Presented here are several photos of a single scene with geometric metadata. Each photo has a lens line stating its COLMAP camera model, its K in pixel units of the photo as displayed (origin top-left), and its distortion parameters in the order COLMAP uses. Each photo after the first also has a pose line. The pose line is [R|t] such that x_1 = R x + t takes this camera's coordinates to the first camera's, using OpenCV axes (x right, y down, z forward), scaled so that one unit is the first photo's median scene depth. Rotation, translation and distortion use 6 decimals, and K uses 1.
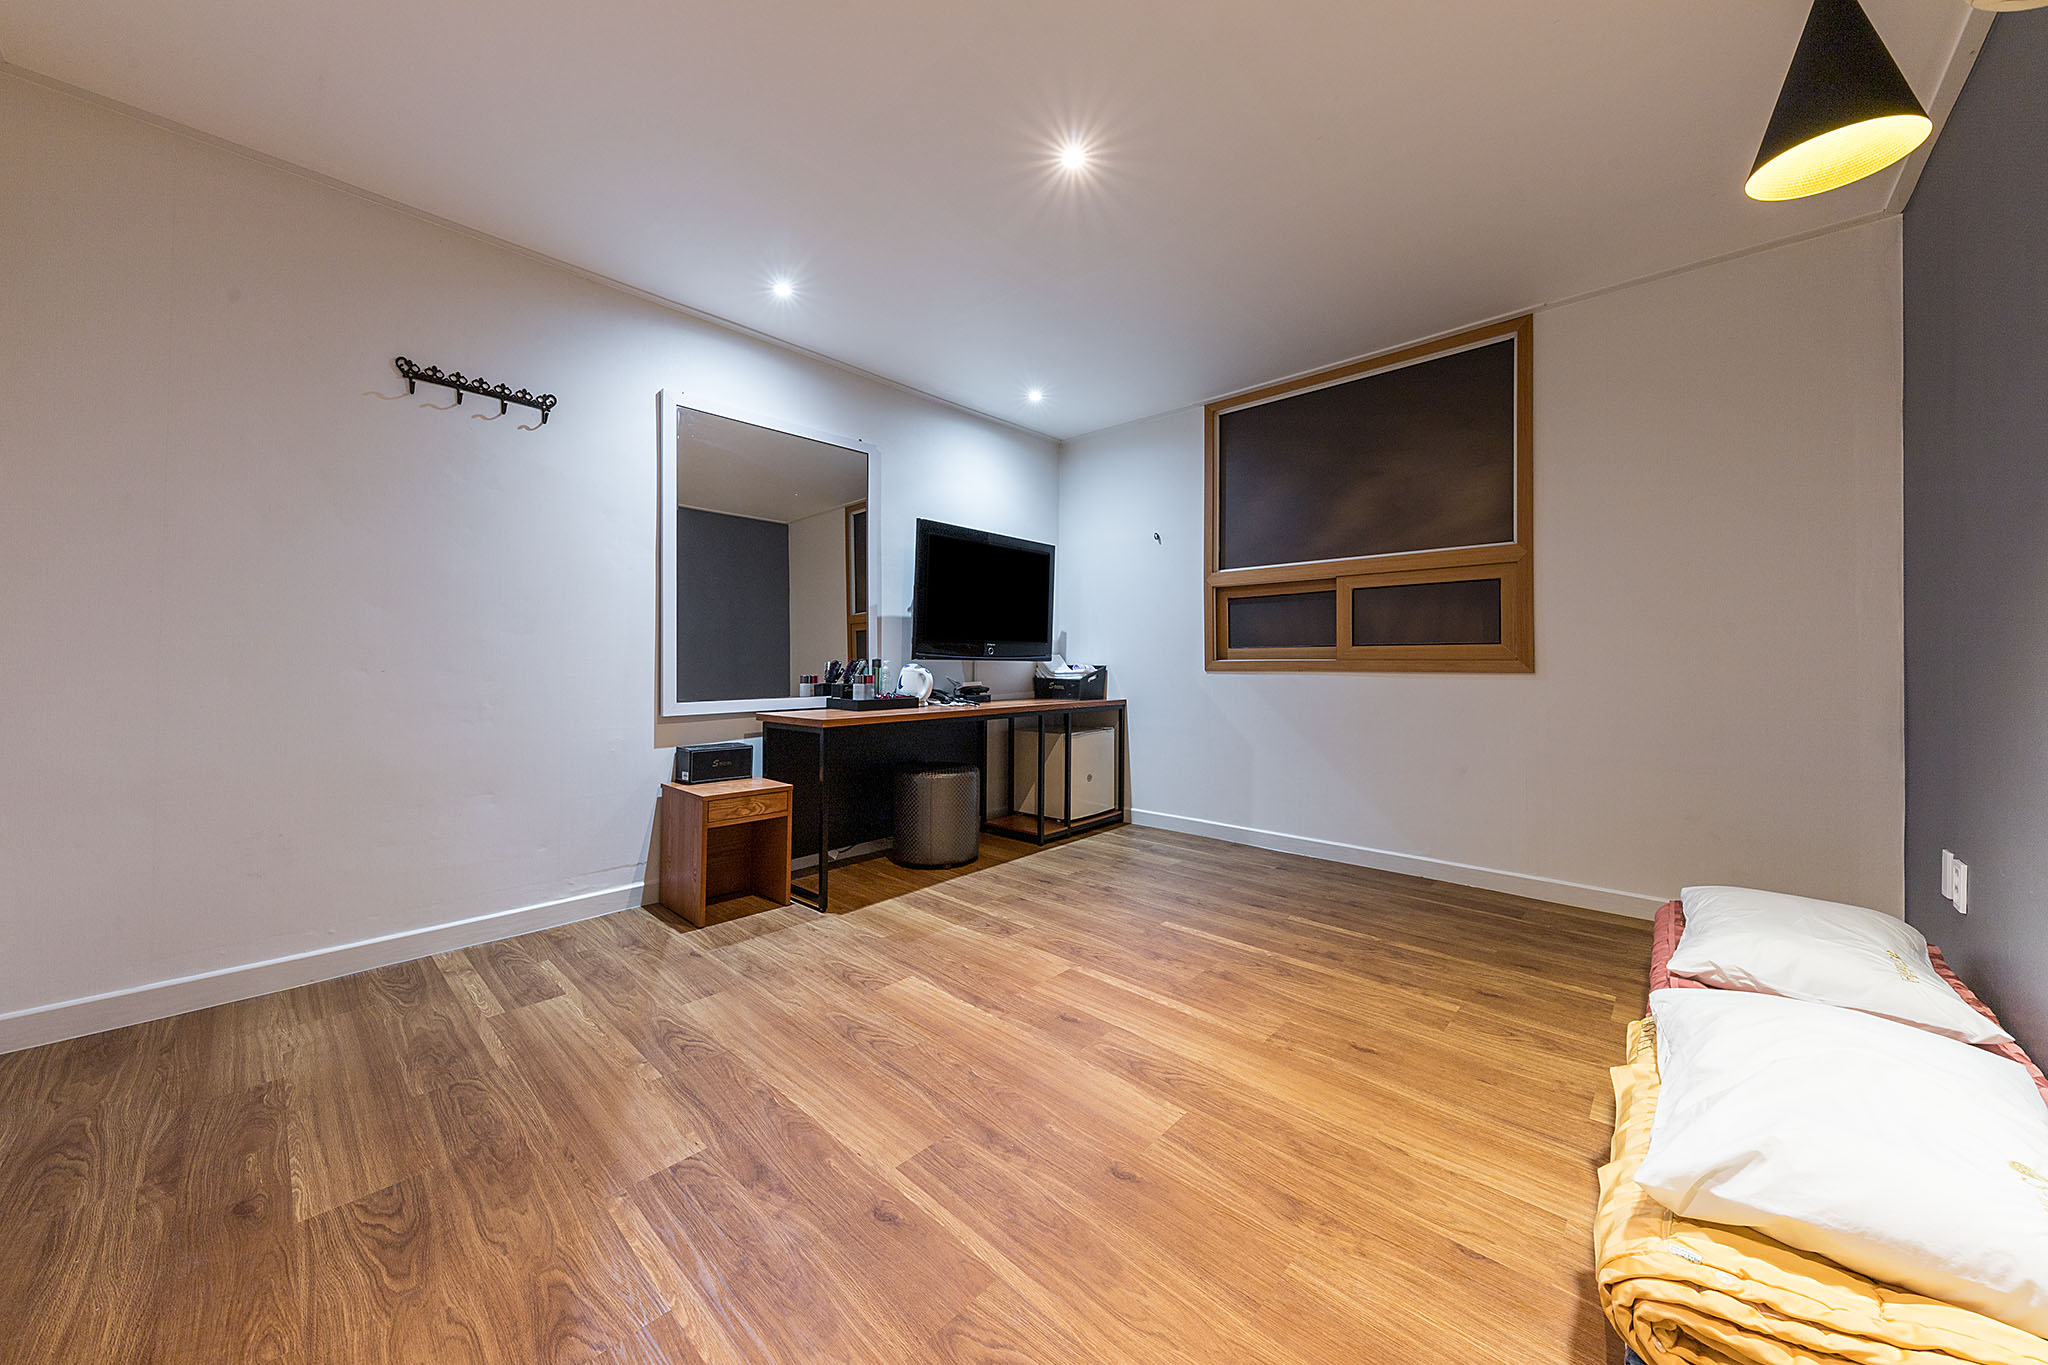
lens RADIAL K [[722.4, 0, 1031.0], [0, 722.4, 675.9], [0, 0, 1]] dist [0.001635, -0.000218]
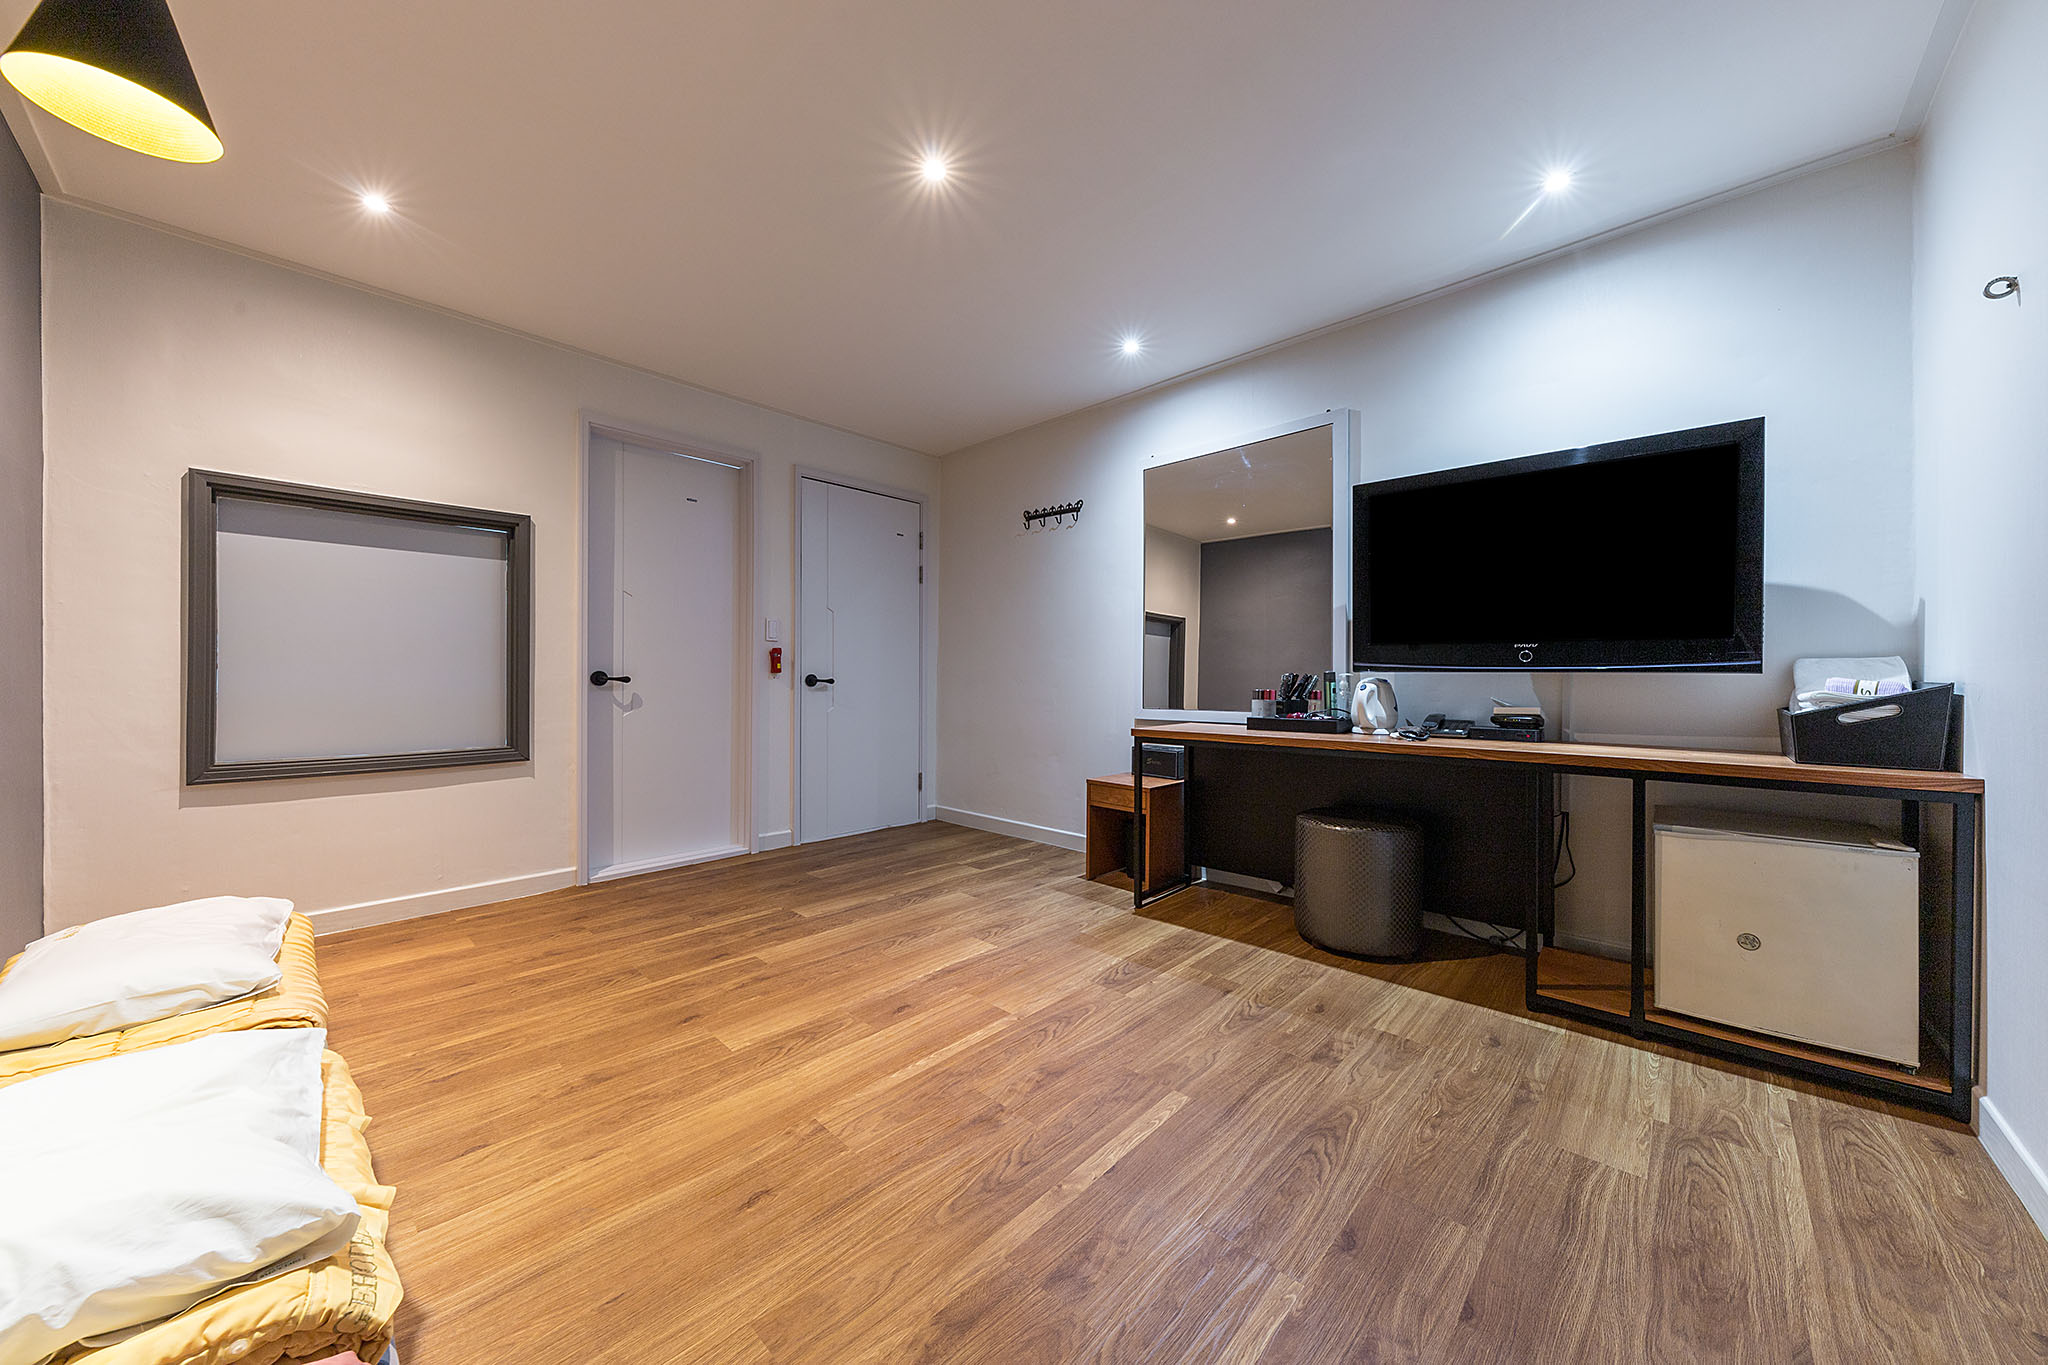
lens RADIAL K [[727.0, 0, 1023.0], [0, 727.0, 682.2], [0, 0, 1]] dist [0.001303, -0.000065]
pose [[-0.039476, 0.004925, -0.999208, 0.943877], [-0.023260, 0.999712, 0.005846, -0.012298], [0.998950, 0.023472, -0.039350, 1.028094]]
